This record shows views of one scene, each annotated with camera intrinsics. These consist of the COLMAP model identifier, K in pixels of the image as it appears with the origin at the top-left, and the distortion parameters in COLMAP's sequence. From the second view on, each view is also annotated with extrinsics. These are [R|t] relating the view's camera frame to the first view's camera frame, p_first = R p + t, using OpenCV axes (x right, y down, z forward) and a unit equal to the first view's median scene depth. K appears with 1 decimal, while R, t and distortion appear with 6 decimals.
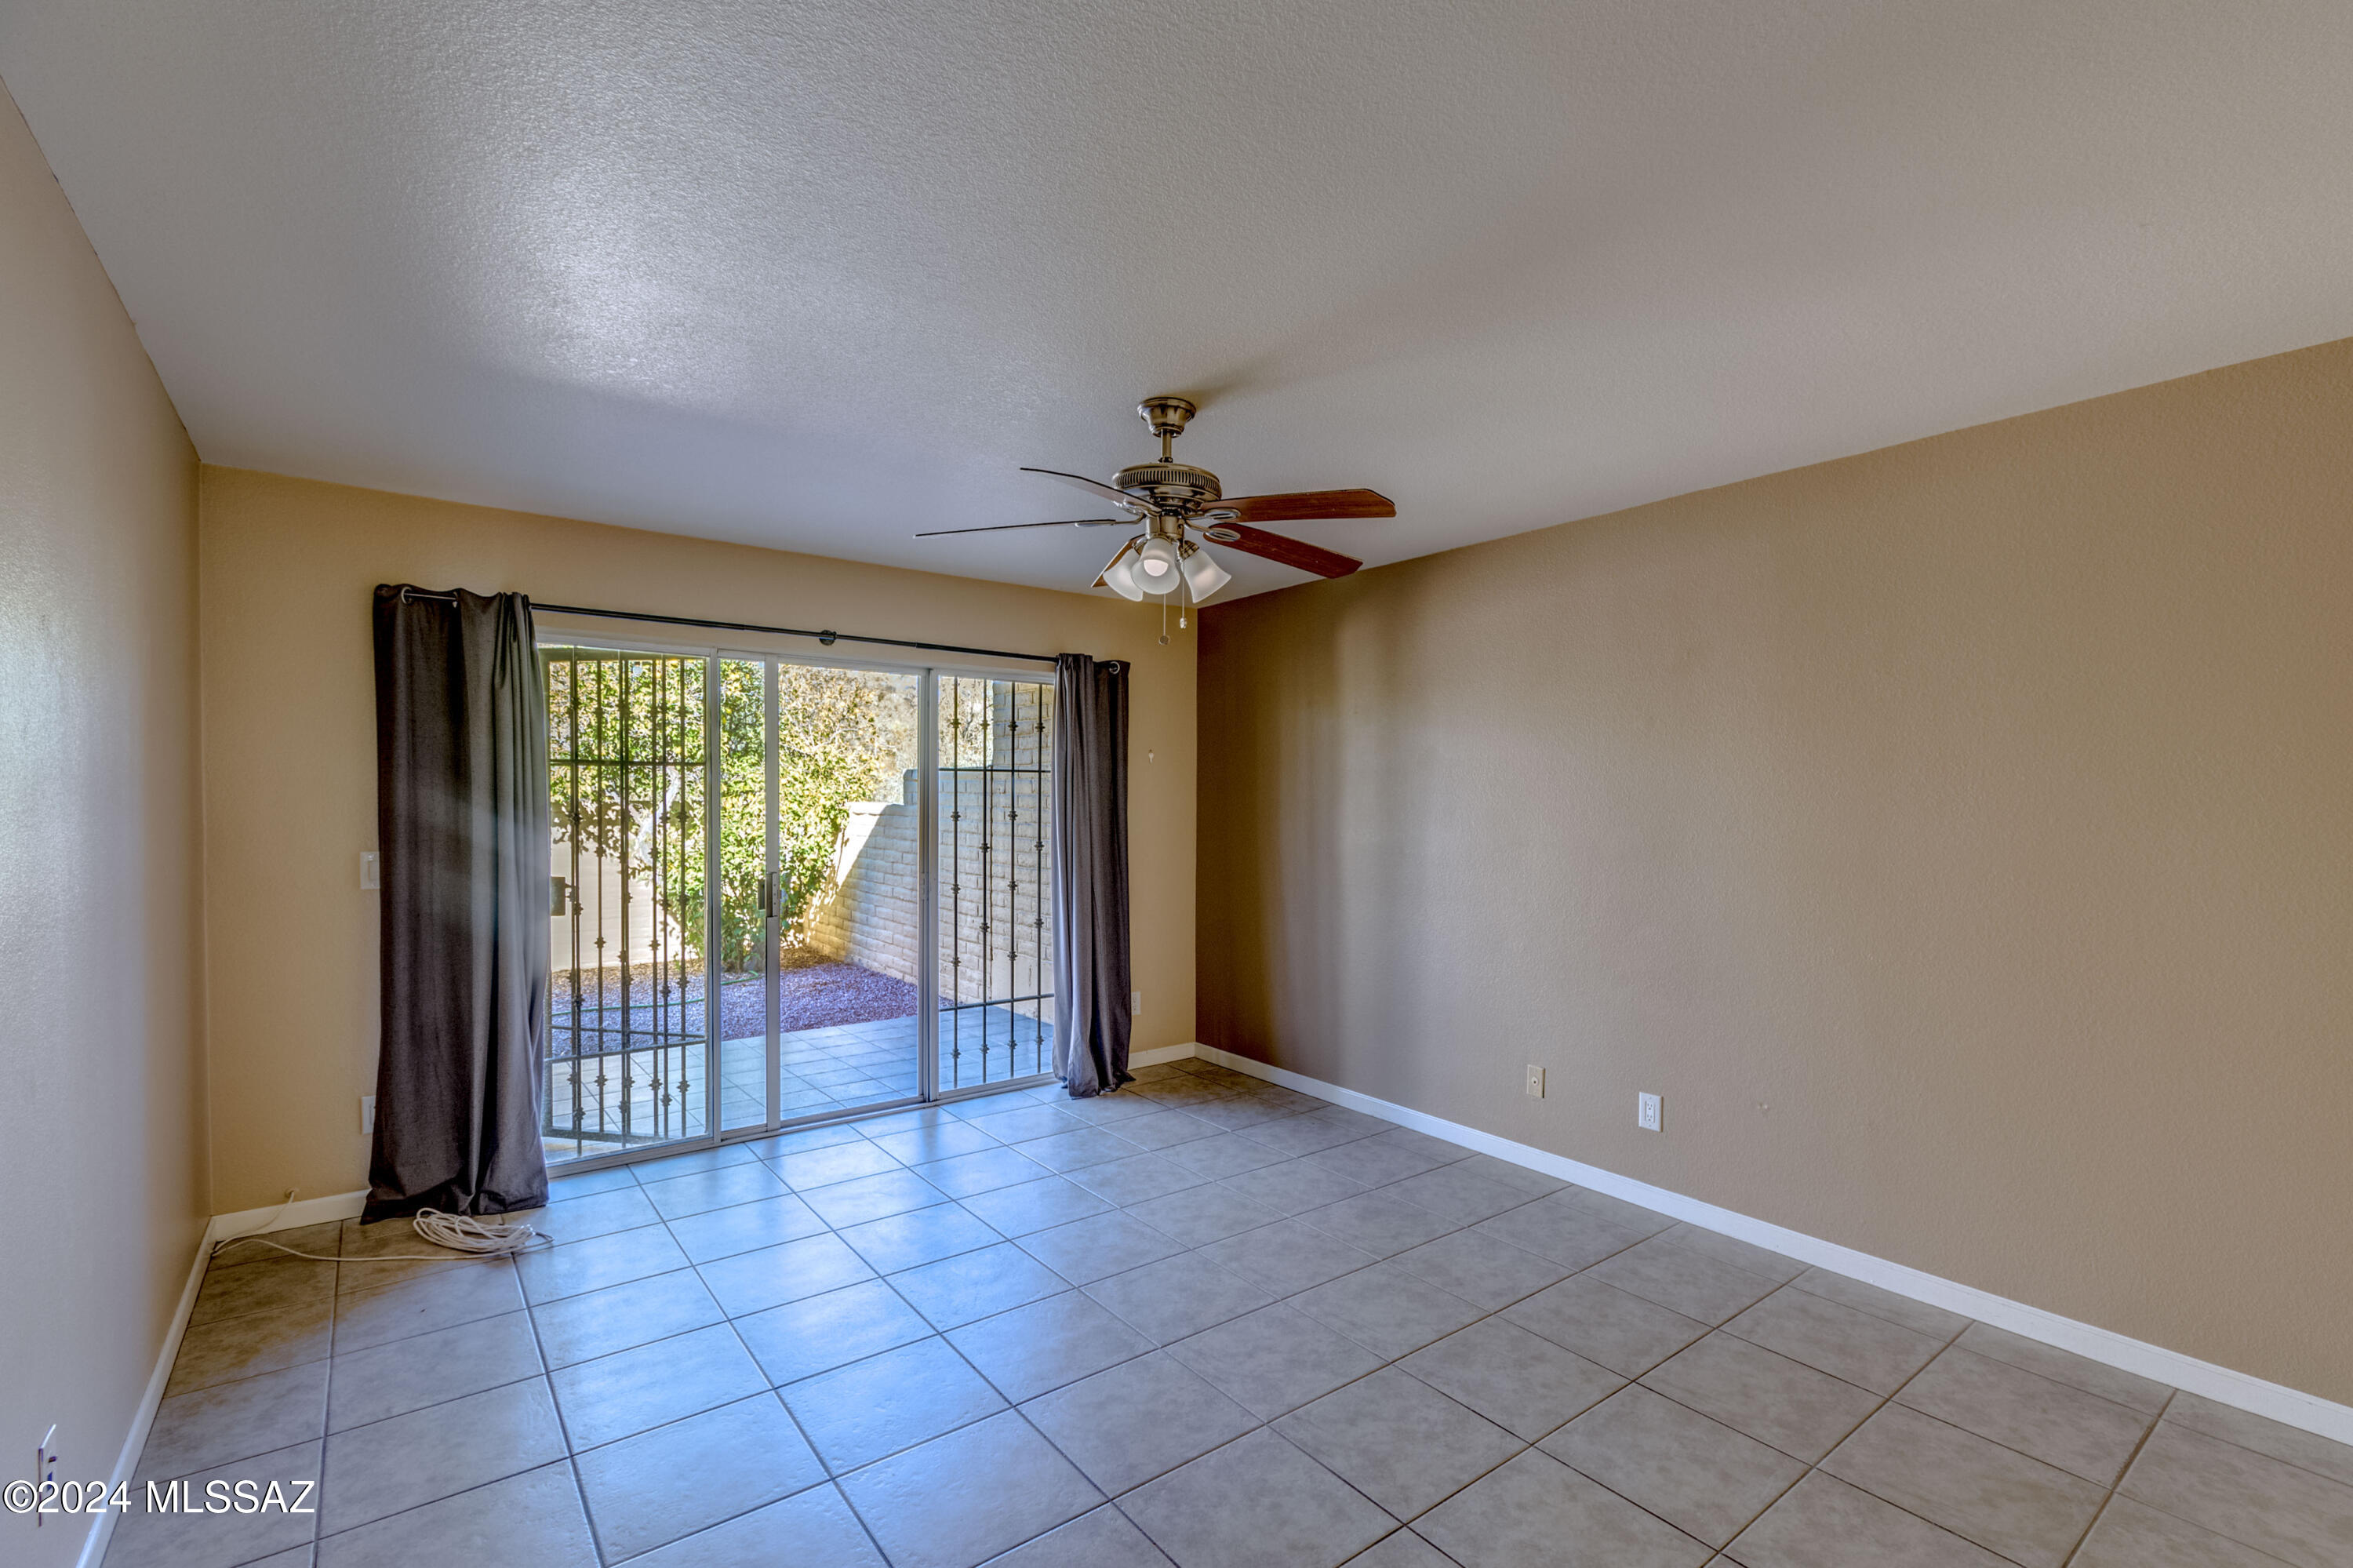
lens RADIAL K [[1043.4, 0, 1216.0], [0, 1043.4, 801.4], [0, 0, 1]] dist [0.002223, 0.000016]
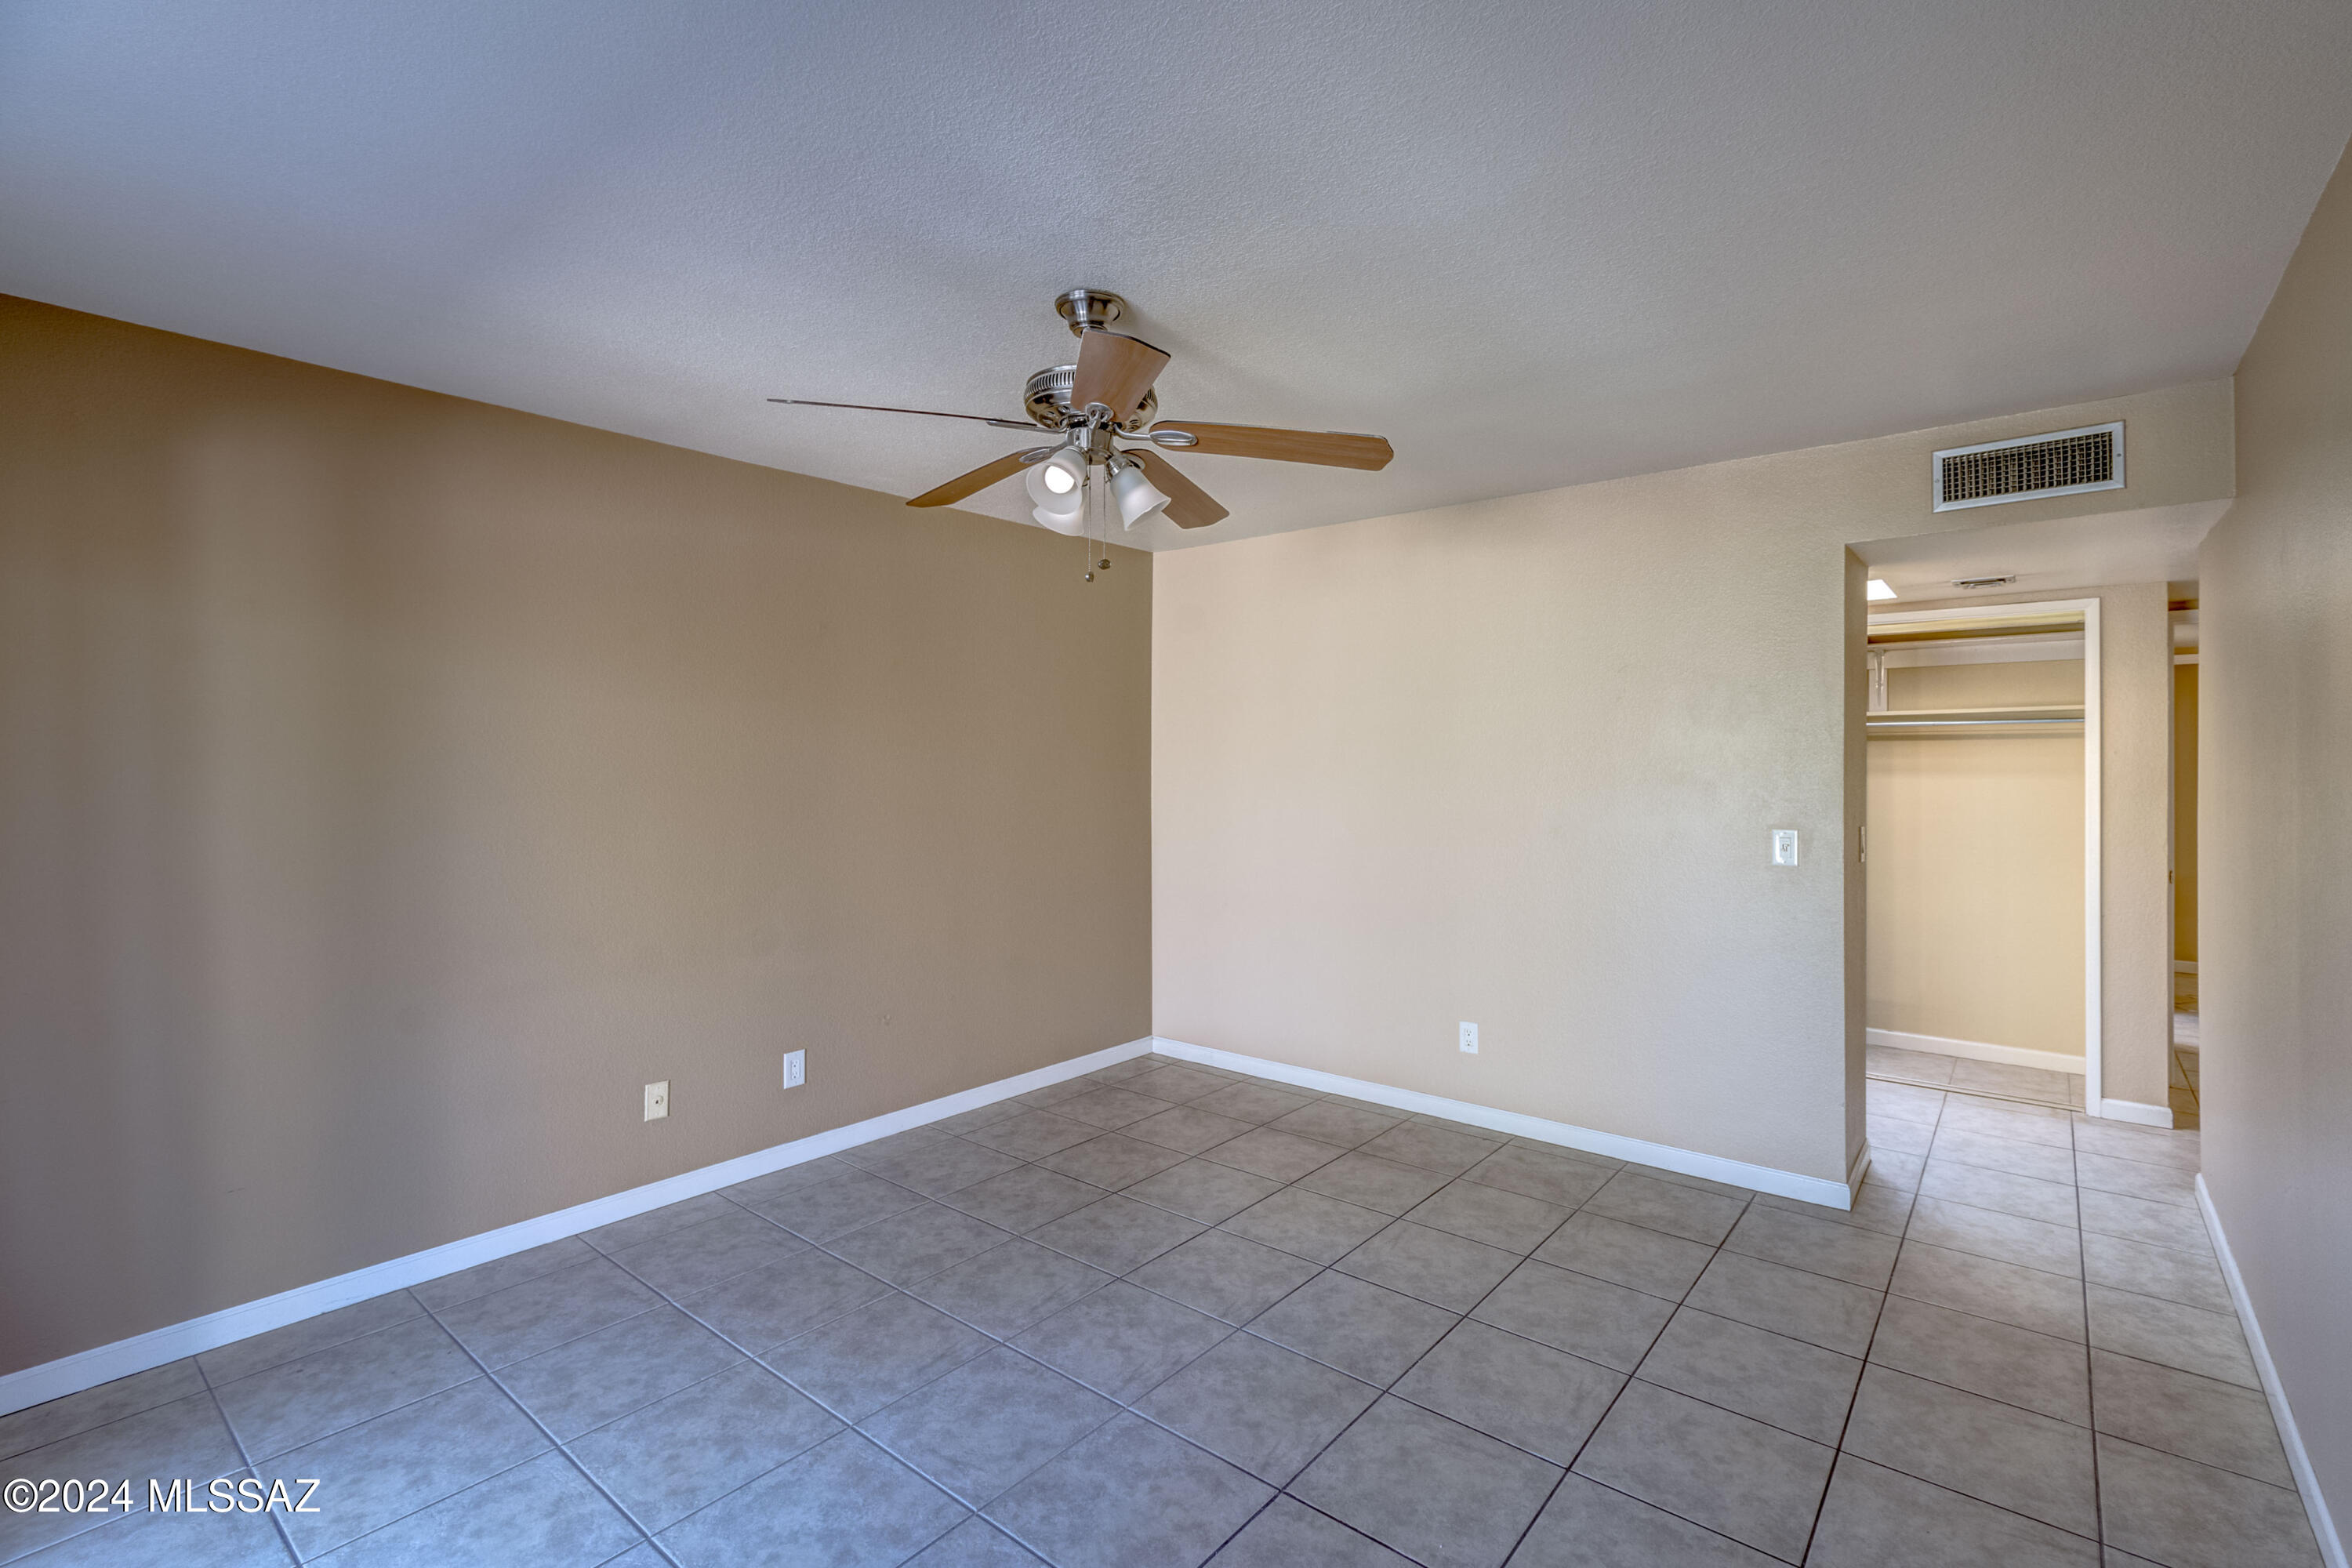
lens RADIAL K [[1065.5, 0, 1174.3], [0, 1065.5, 757.6], [0, 0, 1]] dist [-0.000463, -0.000363]
pose [[-0.206669, -0.002738, 0.978407, -0.793419], [0.003848, 0.999986, 0.003611, -0.015211], [-0.978403, 0.004511, -0.206656, 0.980884]]
